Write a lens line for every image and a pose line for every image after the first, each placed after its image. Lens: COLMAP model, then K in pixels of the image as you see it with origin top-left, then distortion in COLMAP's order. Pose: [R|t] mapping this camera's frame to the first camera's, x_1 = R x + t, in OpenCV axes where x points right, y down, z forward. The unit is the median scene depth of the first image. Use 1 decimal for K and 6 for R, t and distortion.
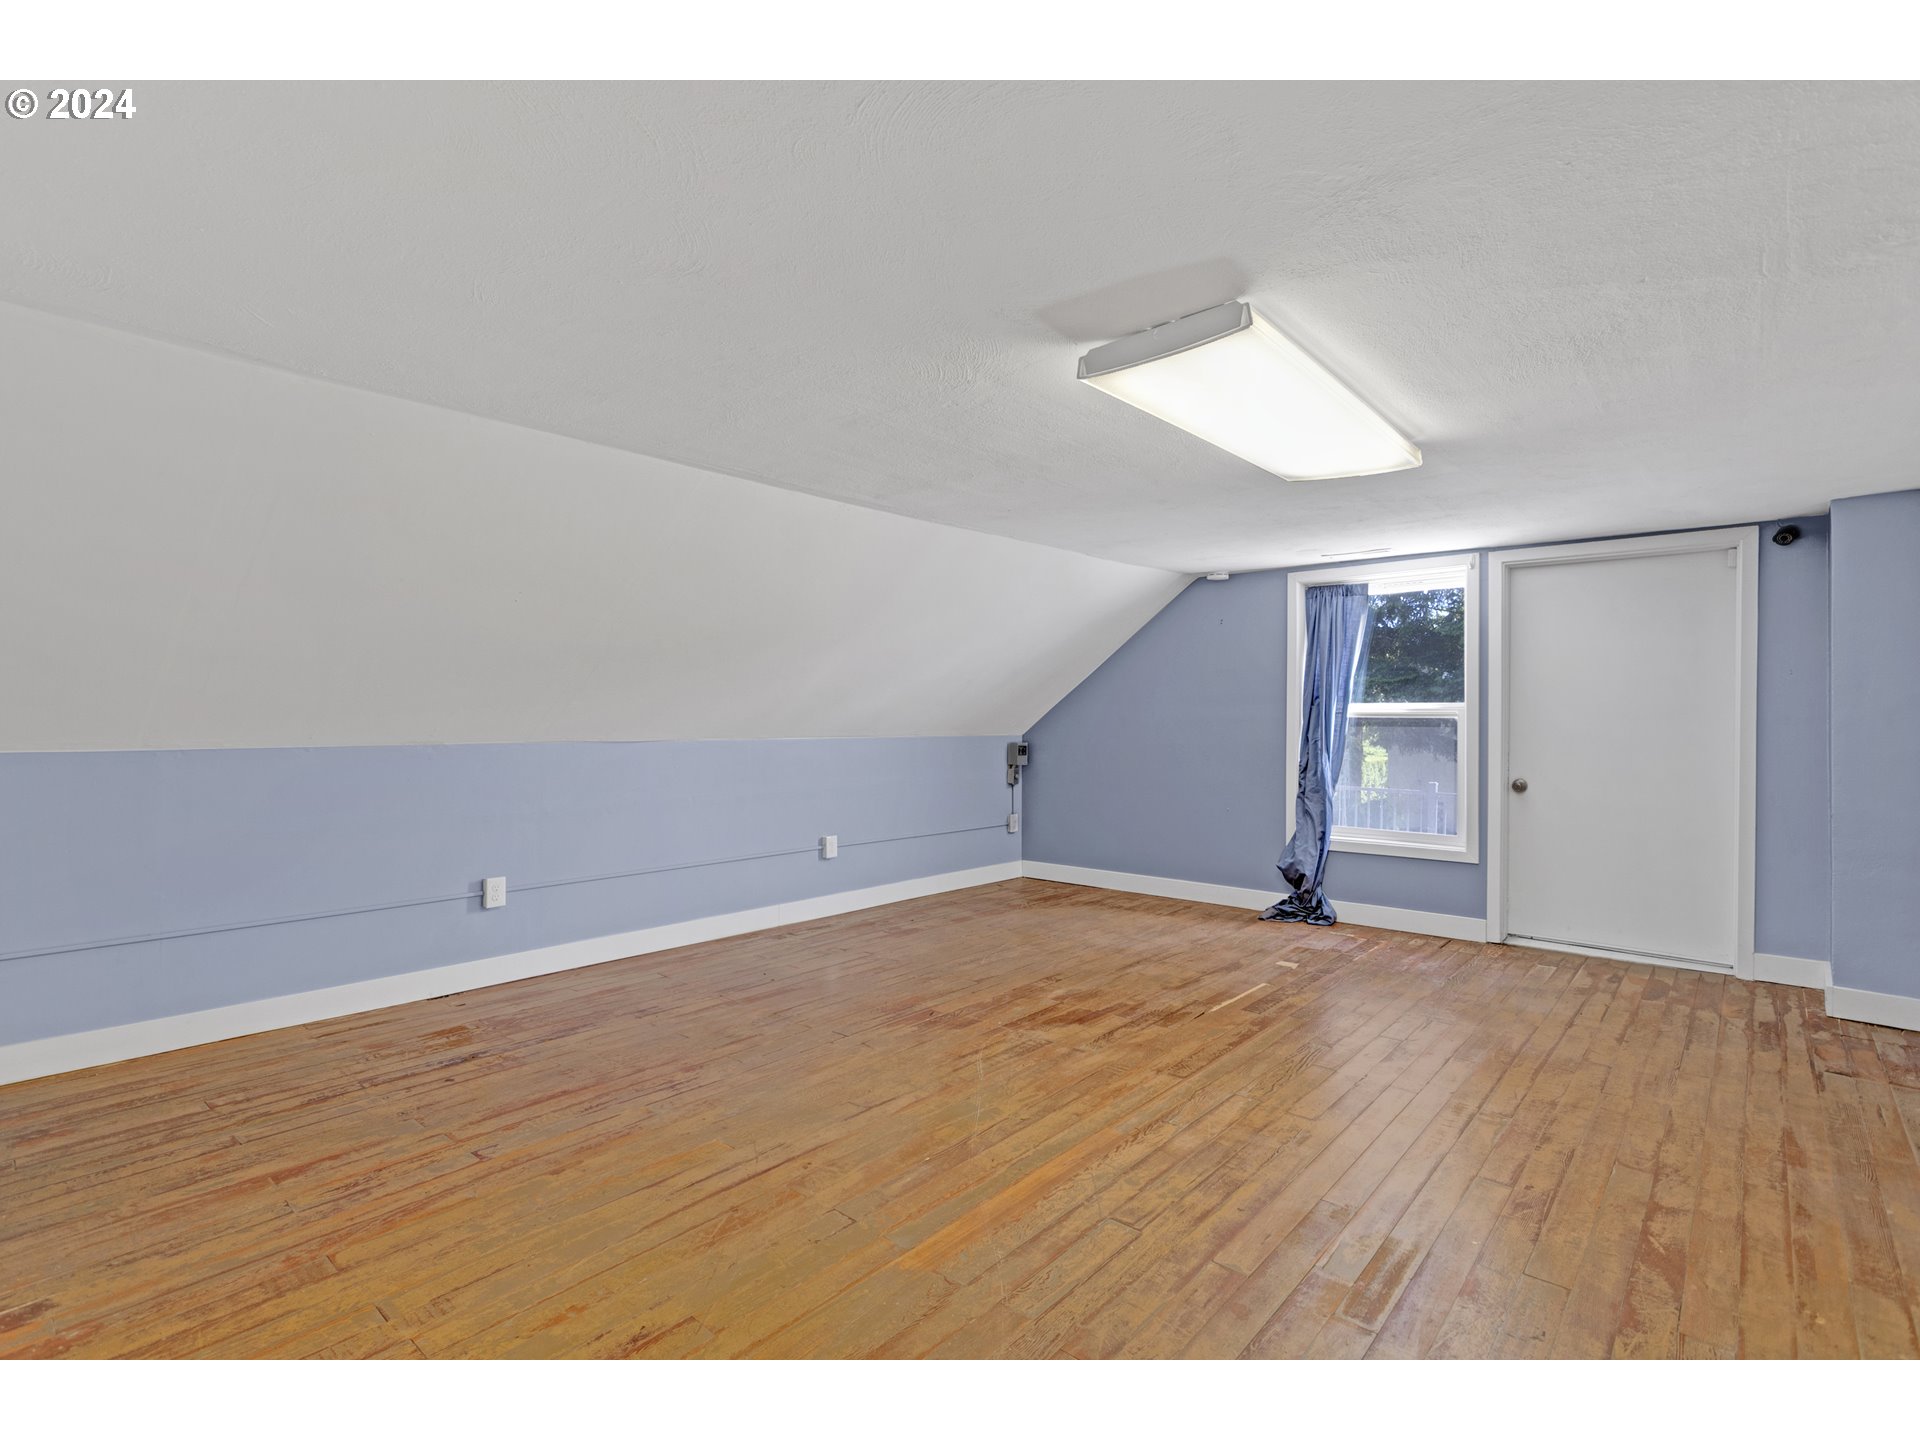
lens RADIAL K [[925.9, 0, 960.0], [0, 925.9, 720.0], [0, 0, 1]] dist [0.001922, -0.000074]
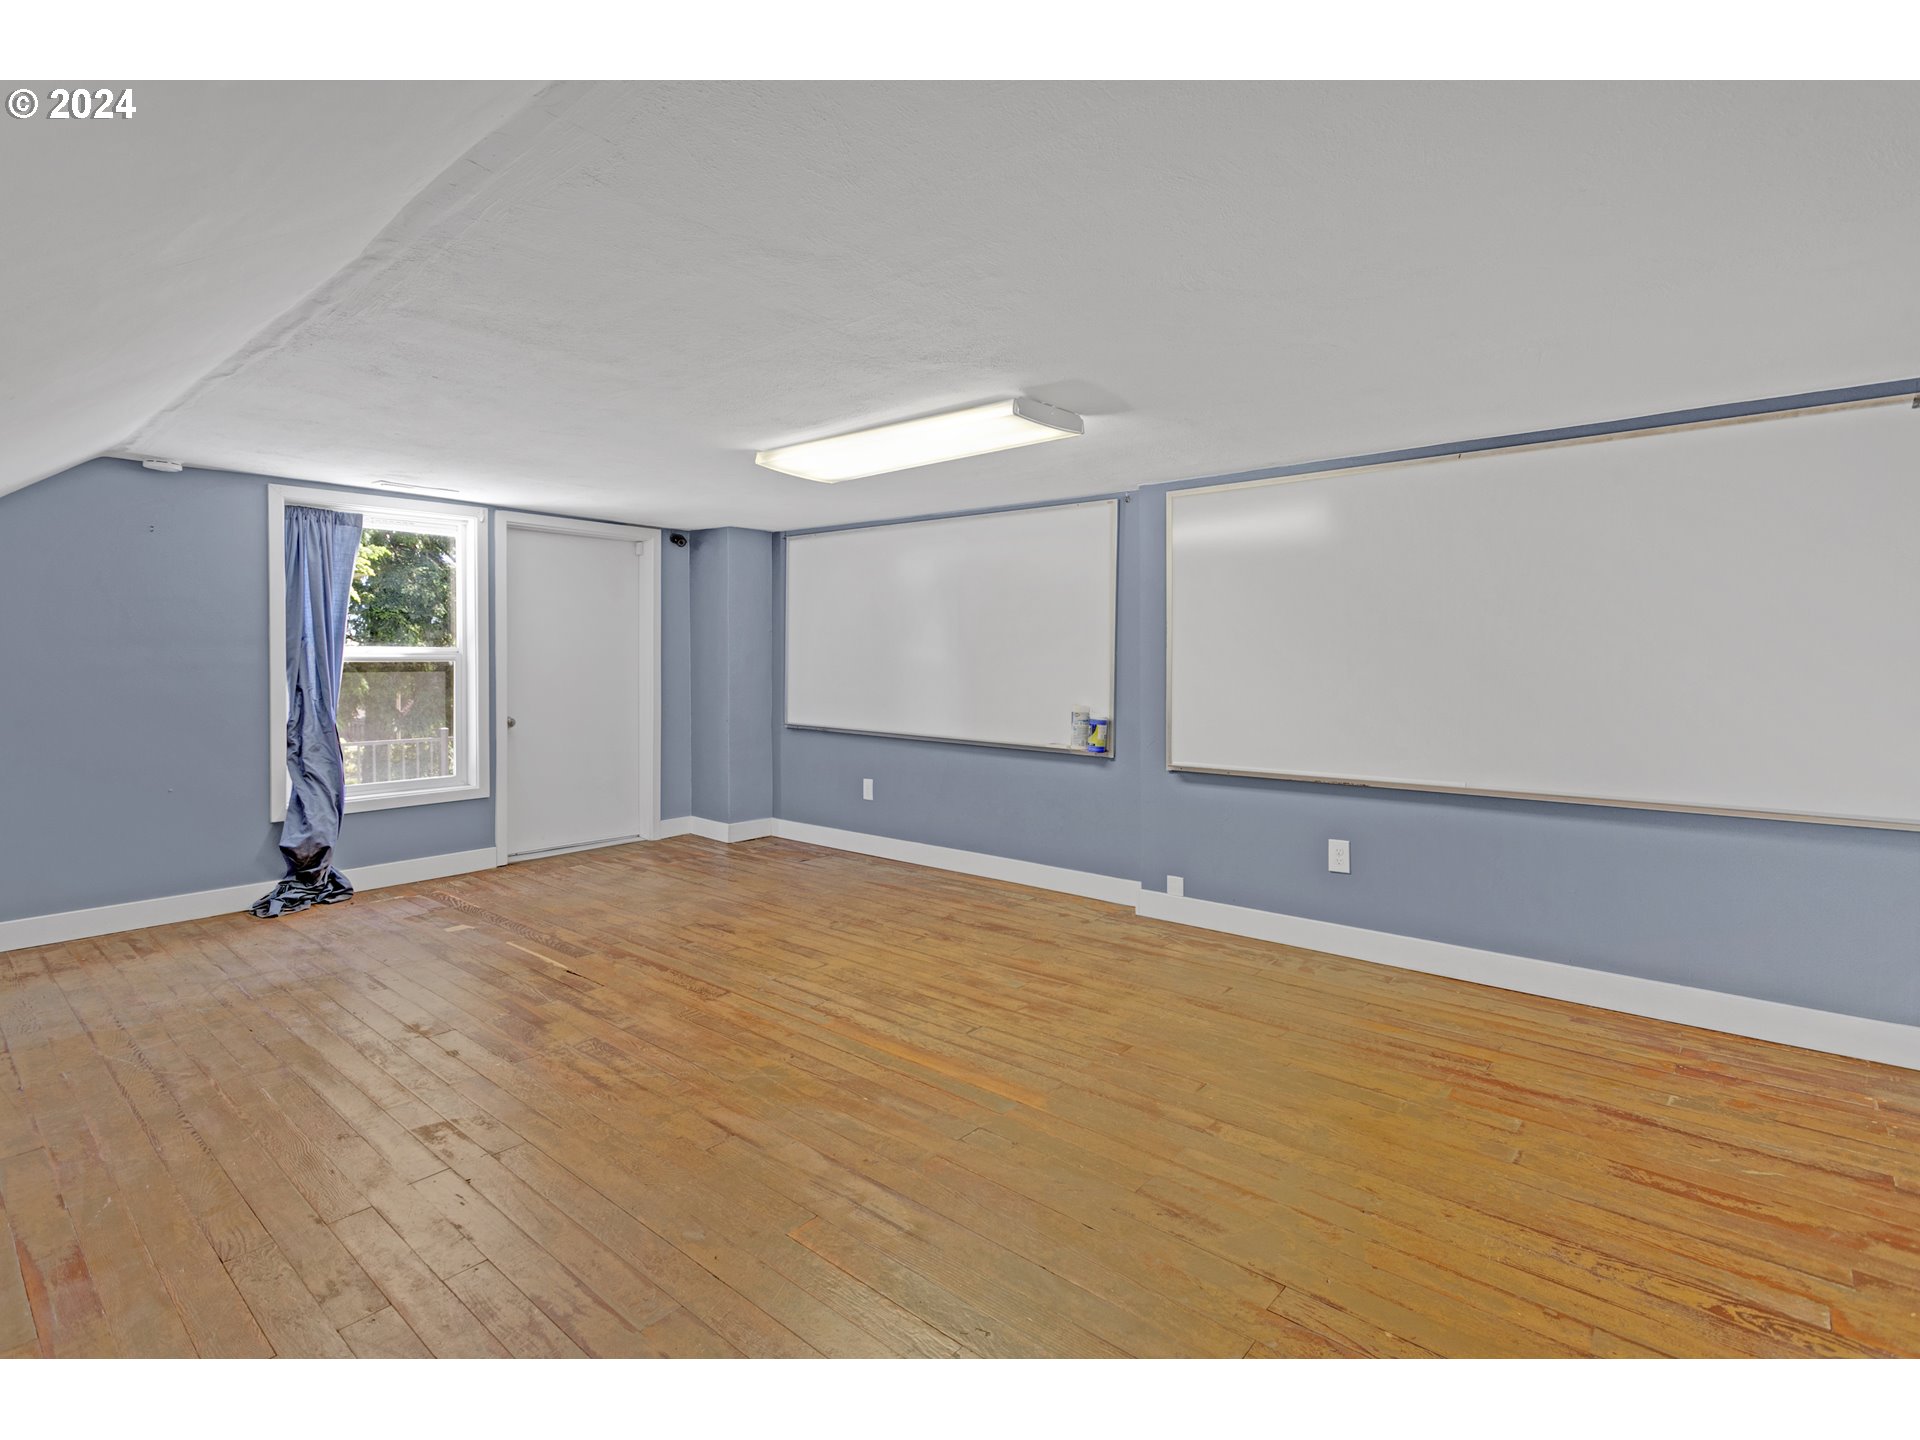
lens RADIAL K [[924.6, 0, 971.8], [0, 924.6, 682.9], [0, 0, 1]] dist [0.000397, 0.000375]
pose [[-0.017393, -0.026066, 0.999509, -0.715919], [0.007113, 0.999632, 0.026193, -0.003164], [-0.999823, 0.007565, -0.017202, 0.622739]]
